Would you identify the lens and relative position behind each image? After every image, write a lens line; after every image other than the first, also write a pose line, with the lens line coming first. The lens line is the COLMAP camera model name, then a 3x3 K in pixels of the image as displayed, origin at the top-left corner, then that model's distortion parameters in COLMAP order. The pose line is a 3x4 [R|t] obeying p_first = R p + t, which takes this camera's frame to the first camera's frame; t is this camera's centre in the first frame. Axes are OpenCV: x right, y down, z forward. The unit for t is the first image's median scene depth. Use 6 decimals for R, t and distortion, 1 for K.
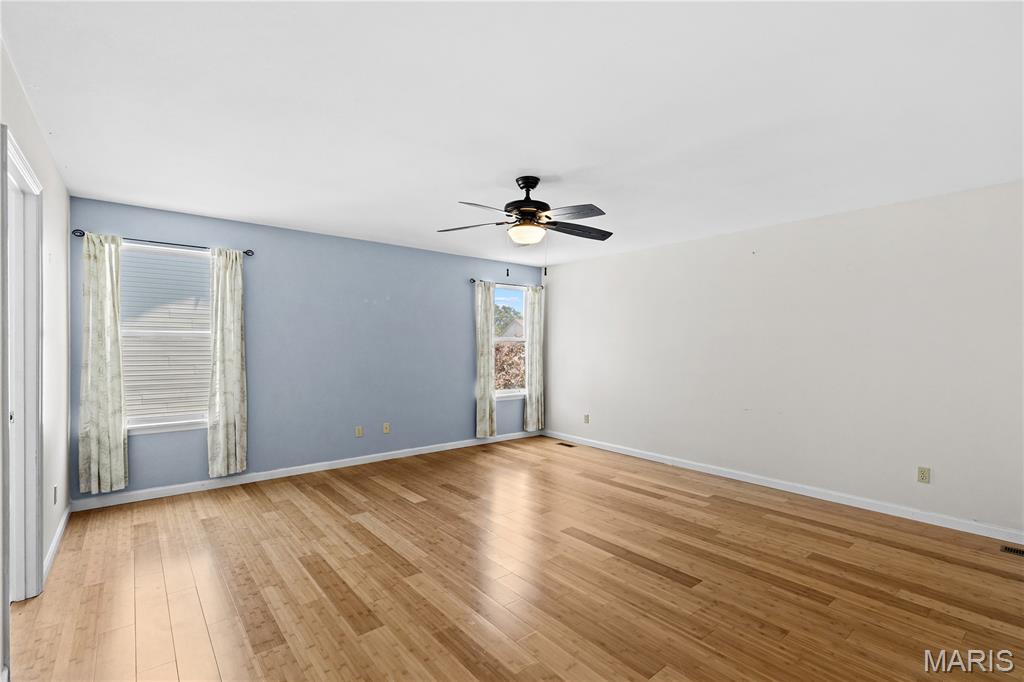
lens RADIAL K [[467.0, 0, 512.1], [0, 467.0, 344.8], [0, 0, 1]] dist [0.001601, -0.001100]
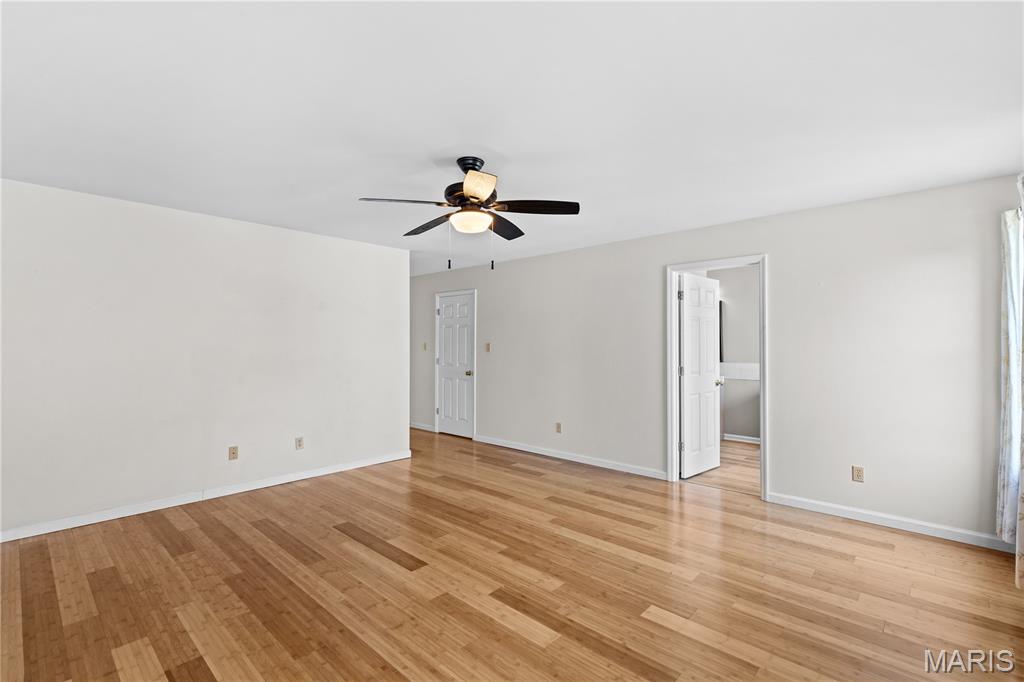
lens RADIAL K [[467.0, 0, 511.7], [0, 467.0, 344.9], [0, 0, 1]] dist [0.001601, -0.001100]
pose [[-0.990815, -0.010493, -0.134817, 0.077495], [-0.008927, 0.999886, -0.012214, 0.006876], [0.134930, -0.010898, -0.990795, 2.010571]]
